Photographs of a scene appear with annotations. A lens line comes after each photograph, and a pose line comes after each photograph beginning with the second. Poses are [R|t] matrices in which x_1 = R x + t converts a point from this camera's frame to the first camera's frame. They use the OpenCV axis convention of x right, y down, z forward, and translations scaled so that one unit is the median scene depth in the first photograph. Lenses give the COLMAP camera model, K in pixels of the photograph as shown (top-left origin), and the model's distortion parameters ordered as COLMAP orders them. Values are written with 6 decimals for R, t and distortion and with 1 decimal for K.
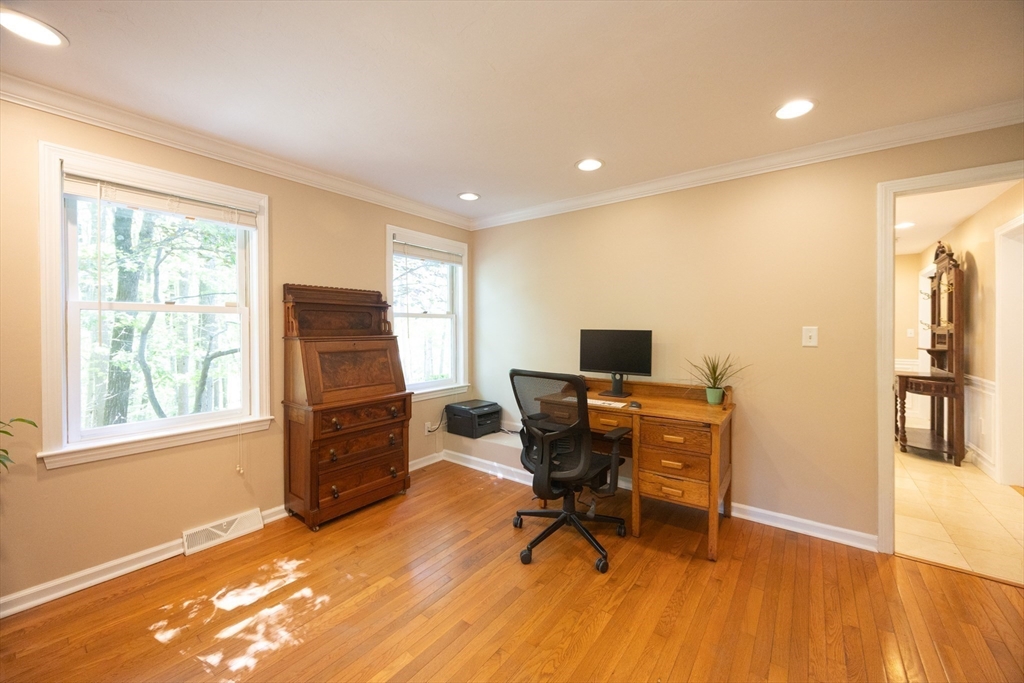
lens RADIAL K [[407.1, 0, 513.2], [0, 407.1, 324.1], [0, 0, 1]] dist [0.000278, 0.000018]
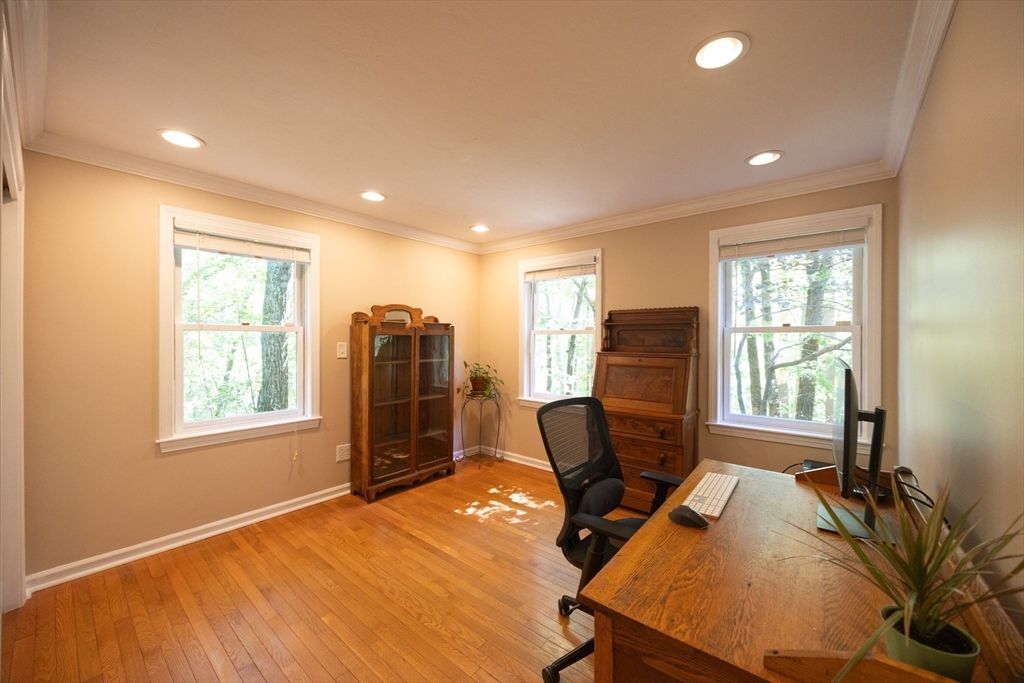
lens RADIAL K [[392.0, 0, 517.0], [0, 392.0, 344.4], [0, 0, 1]] dist [-0.000336, -0.000019]
pose [[-0.059054, 0.005000, -0.998242, 0.731828], [-0.006866, 0.999962, 0.005414, 0.004920], [0.998231, 0.007173, -0.059018, 0.793333]]
